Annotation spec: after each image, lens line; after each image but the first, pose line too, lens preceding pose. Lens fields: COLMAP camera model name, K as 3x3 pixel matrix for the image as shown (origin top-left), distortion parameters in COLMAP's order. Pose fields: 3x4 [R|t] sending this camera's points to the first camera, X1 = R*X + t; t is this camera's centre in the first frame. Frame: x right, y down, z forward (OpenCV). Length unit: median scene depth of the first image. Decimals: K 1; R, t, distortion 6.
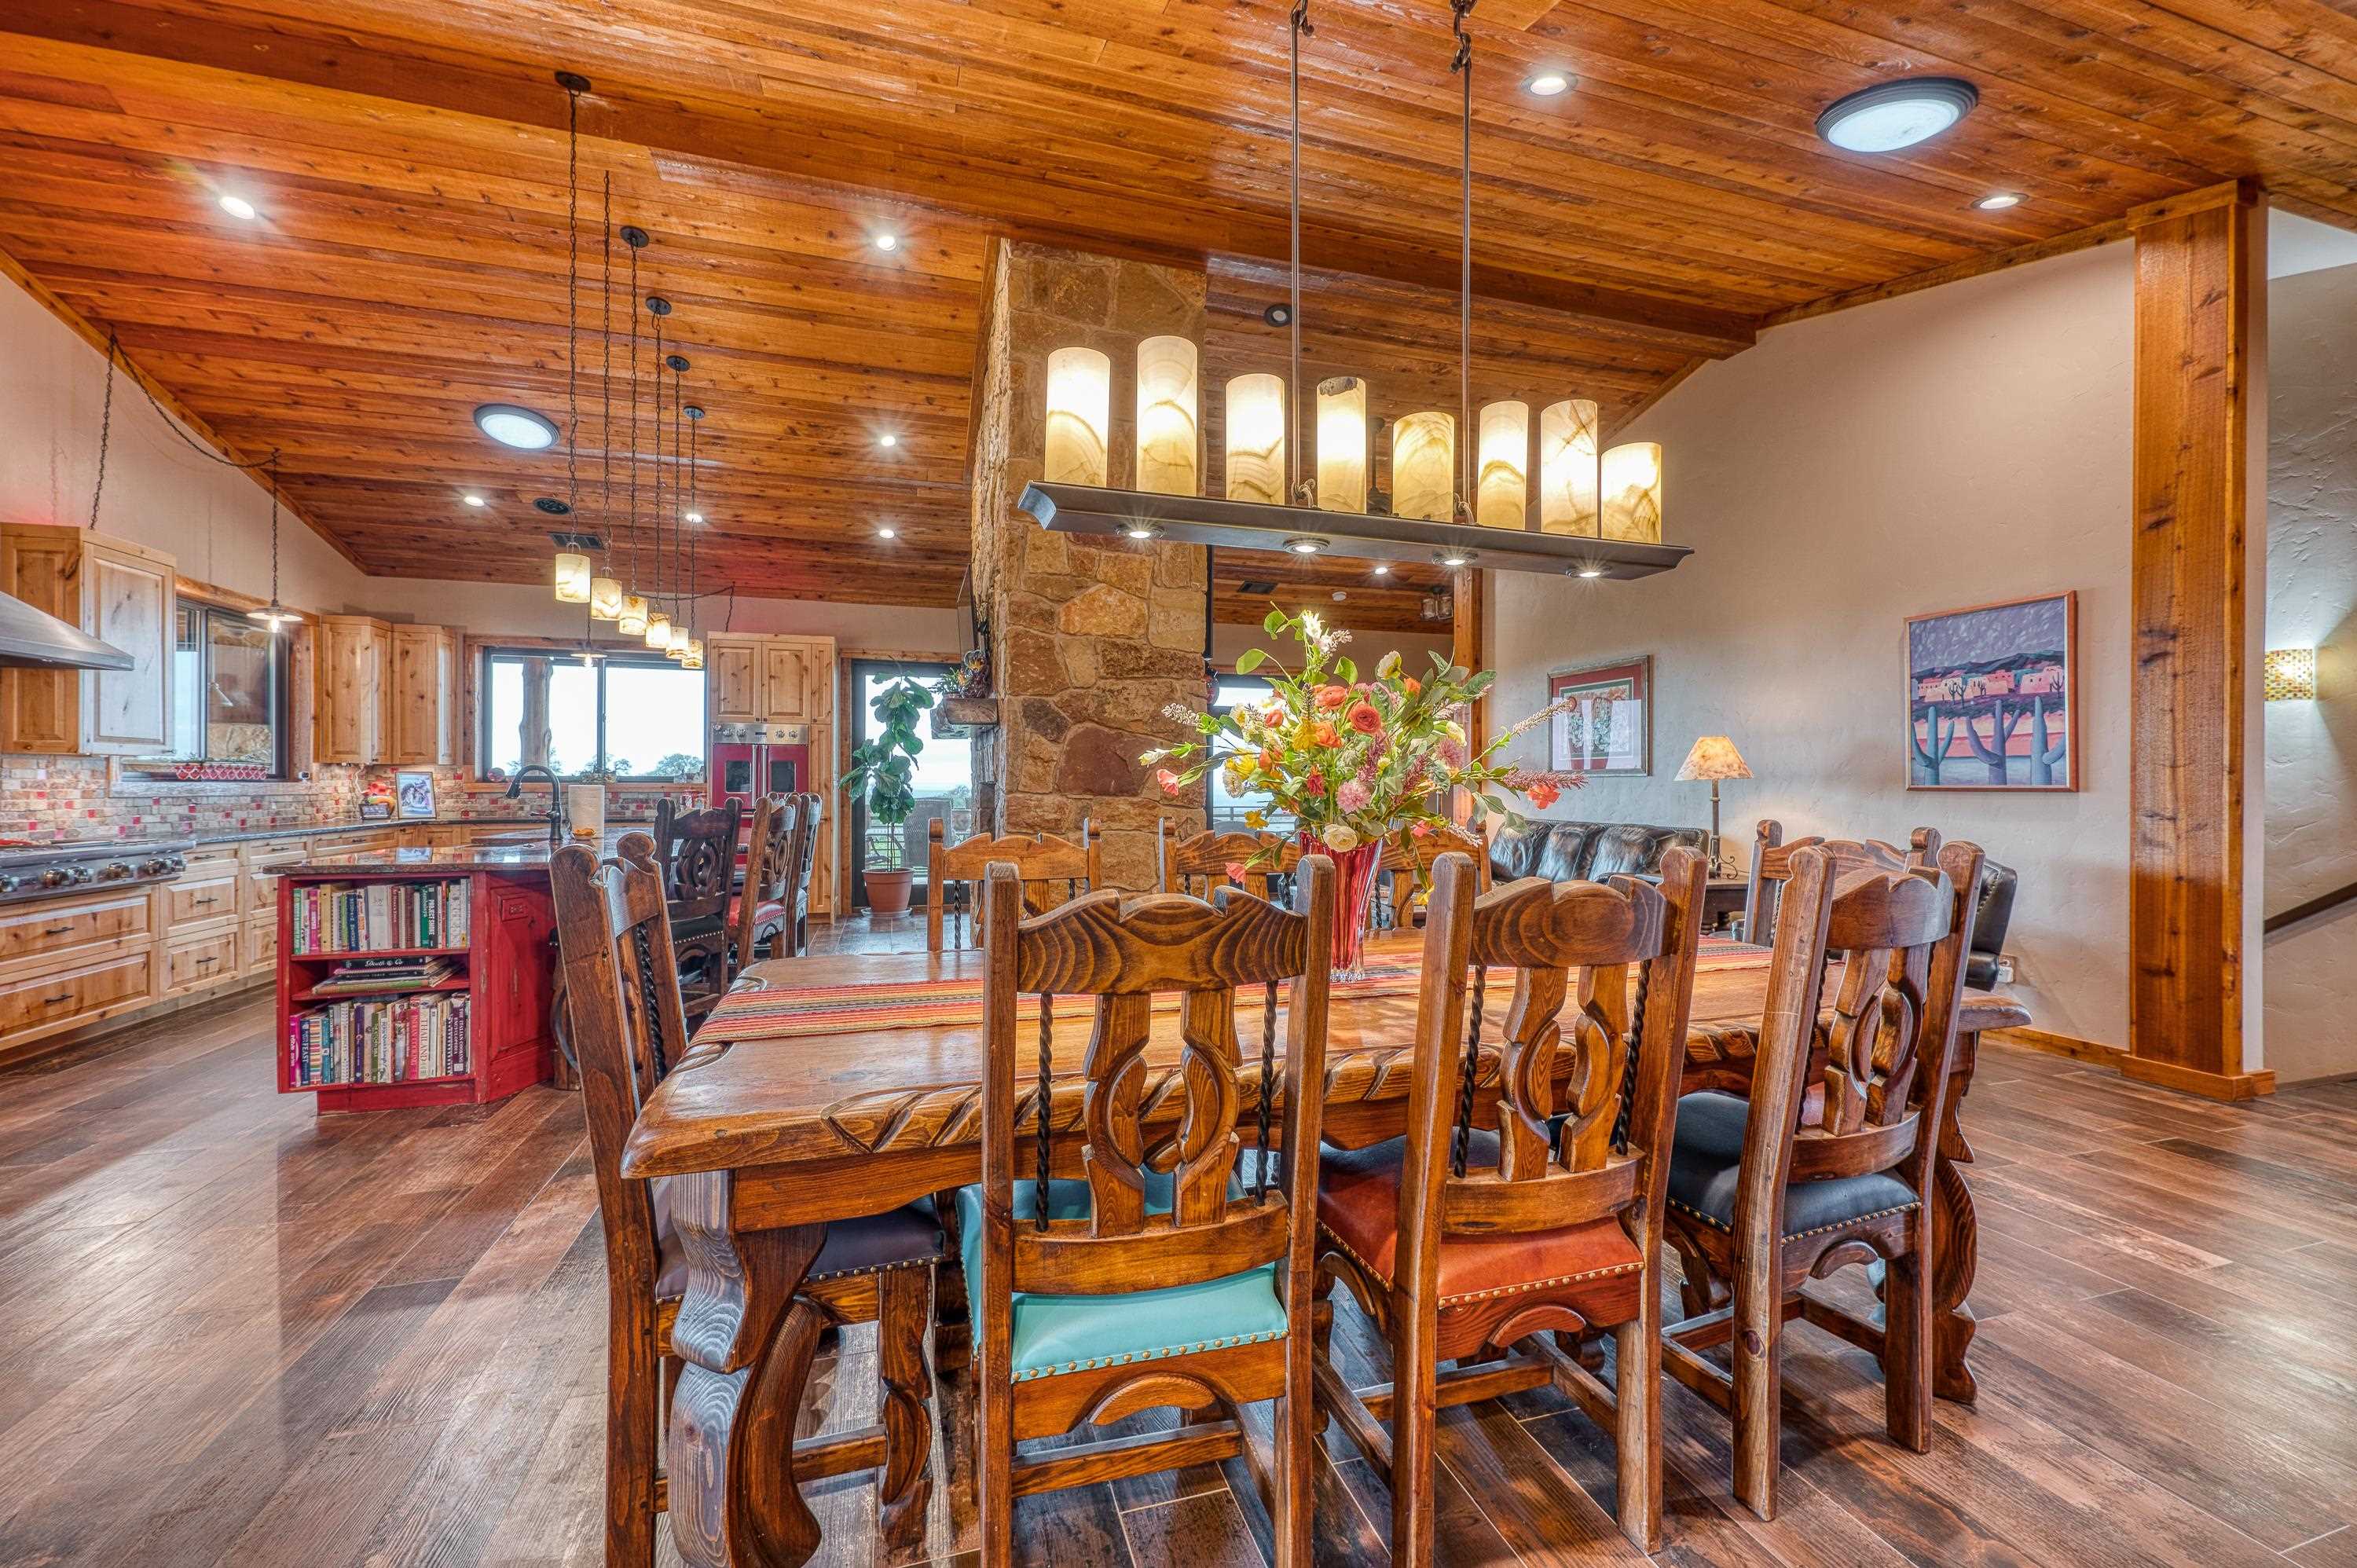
lens RADIAL K [[930.2, 0, 1178.3], [0, 930.2, 784.0], [0, 0, 1]] dist [-0.006188, -0.000091]
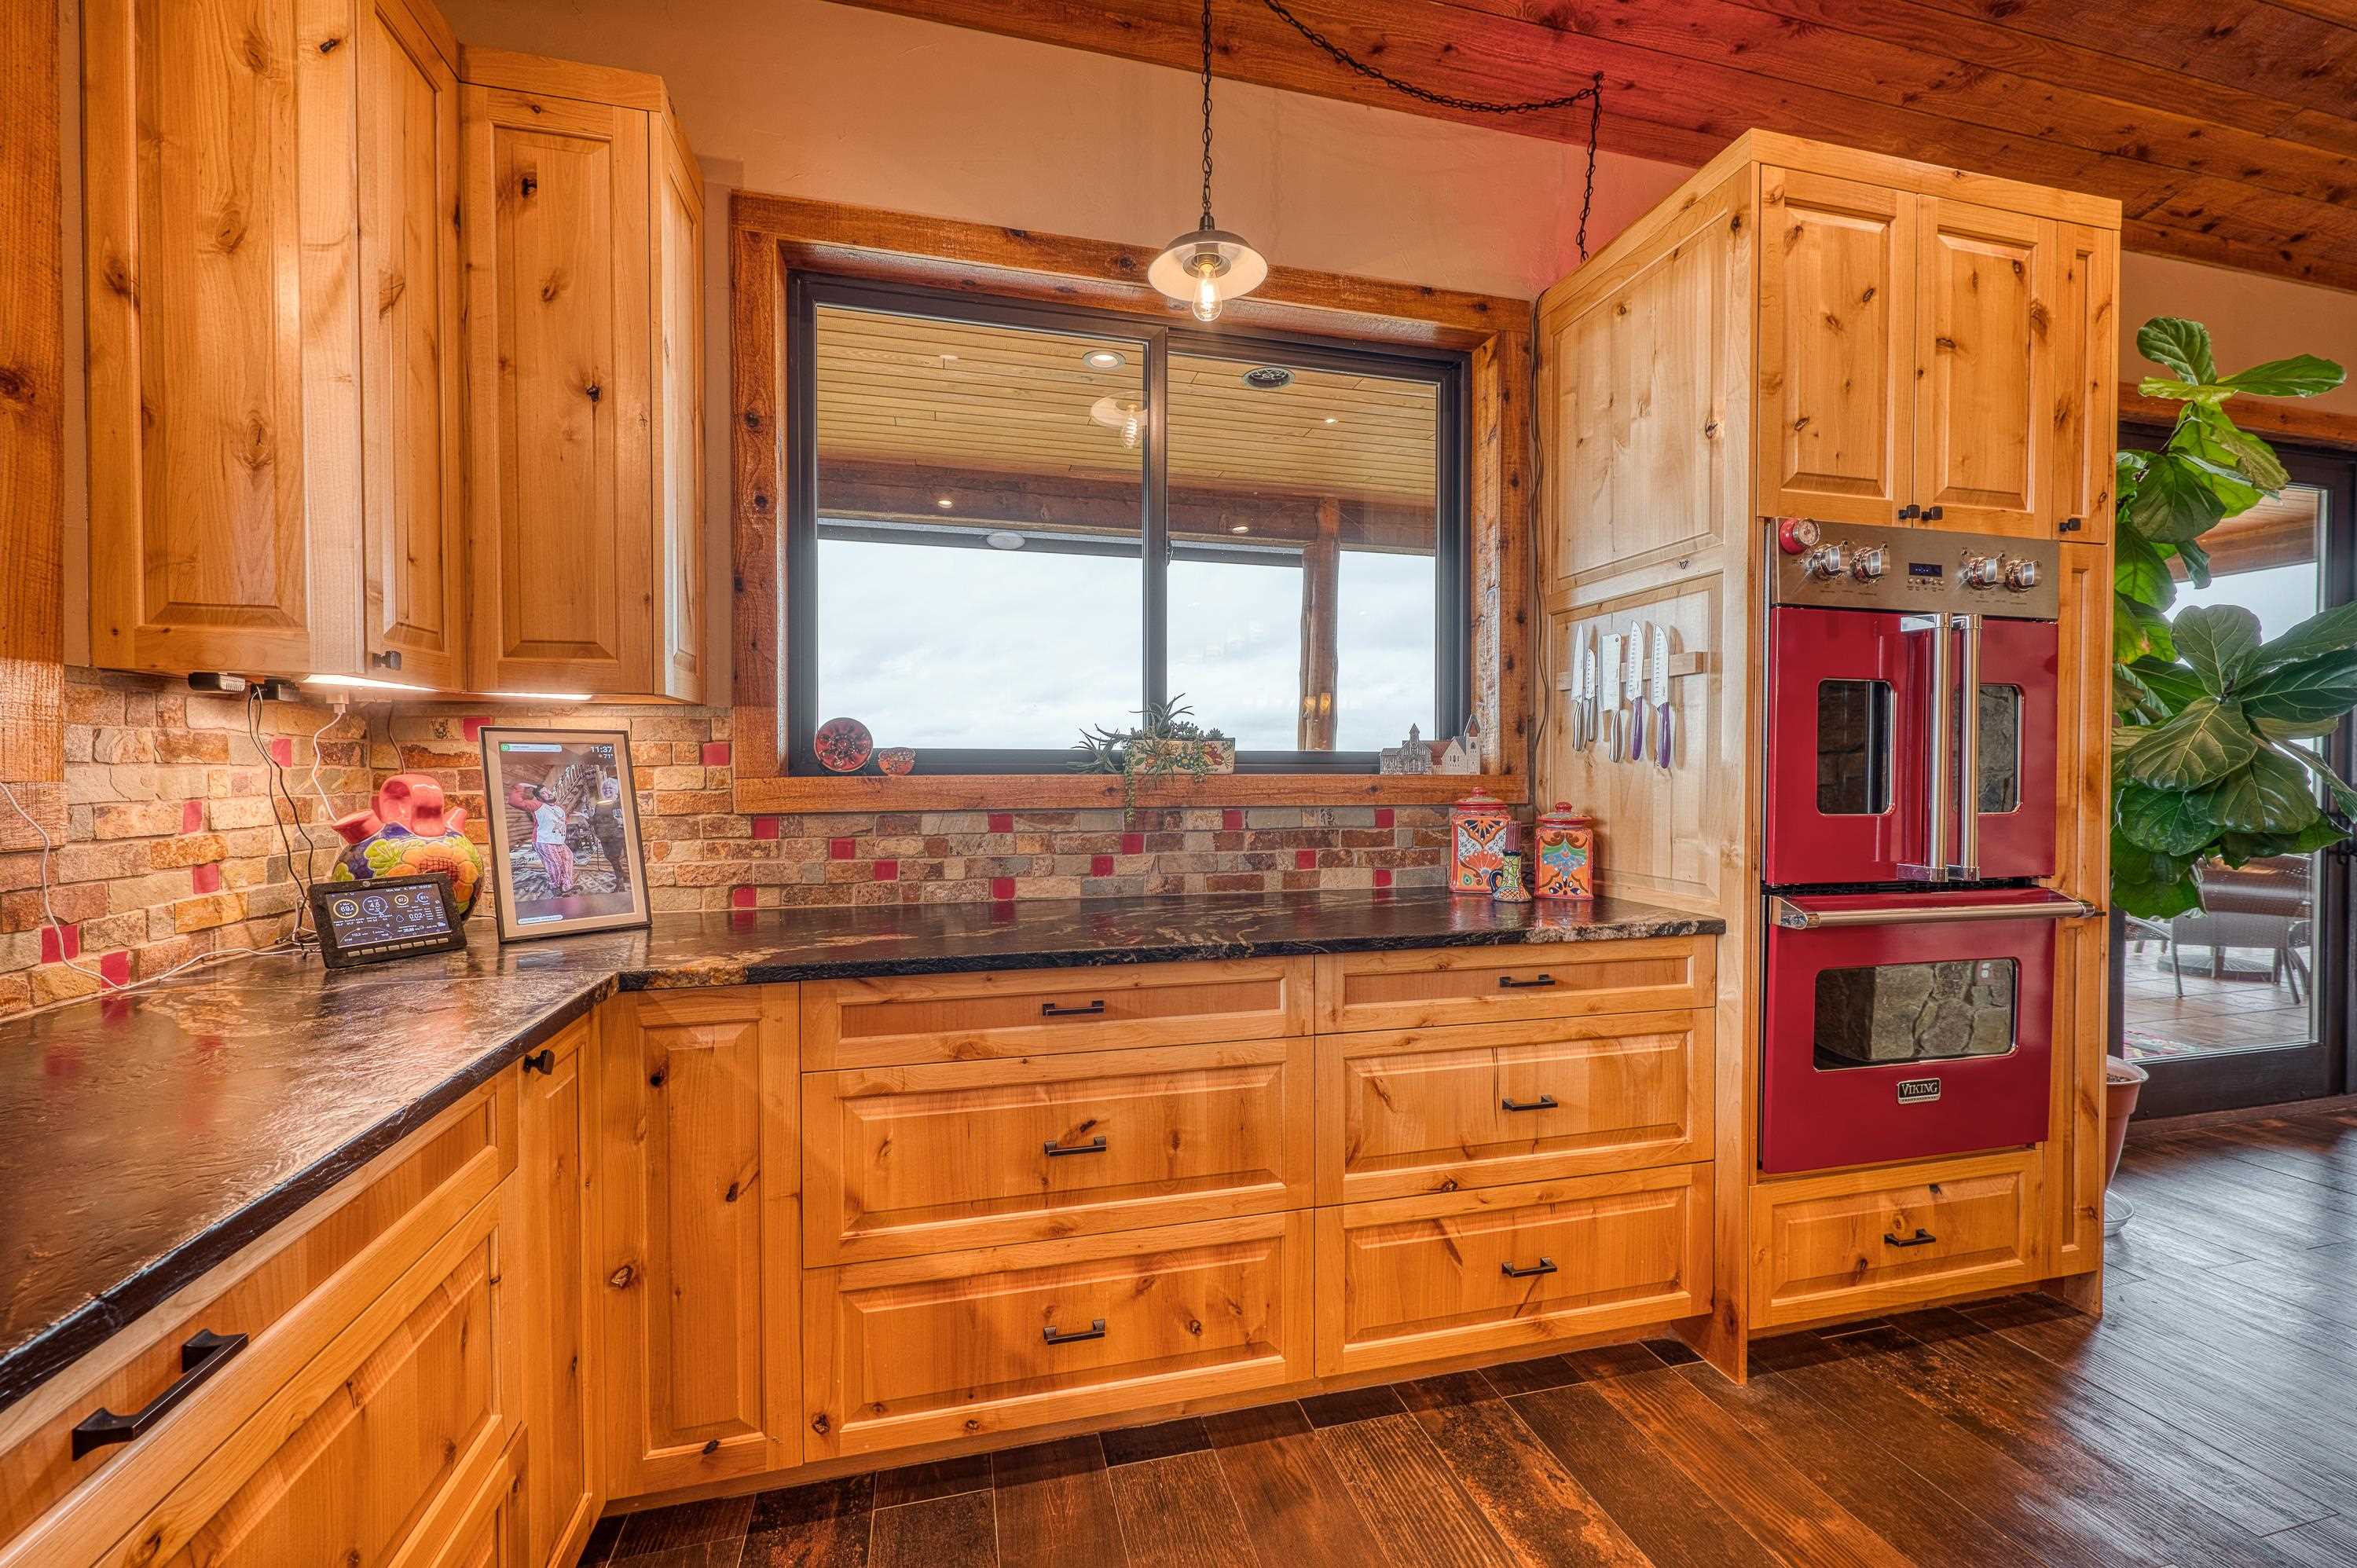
lens RADIAL K [[930.2, 0, 1172.3], [0, 930.2, 788.9], [0, 0, 1]] dist [-0.006188, -0.000091]
pose [[0.998583, -0.006394, -0.052835, -0.643863], [0.006970, 0.999918, 0.010734, 0.000279], [0.052762, -0.011087, 0.998546, 0.757569]]
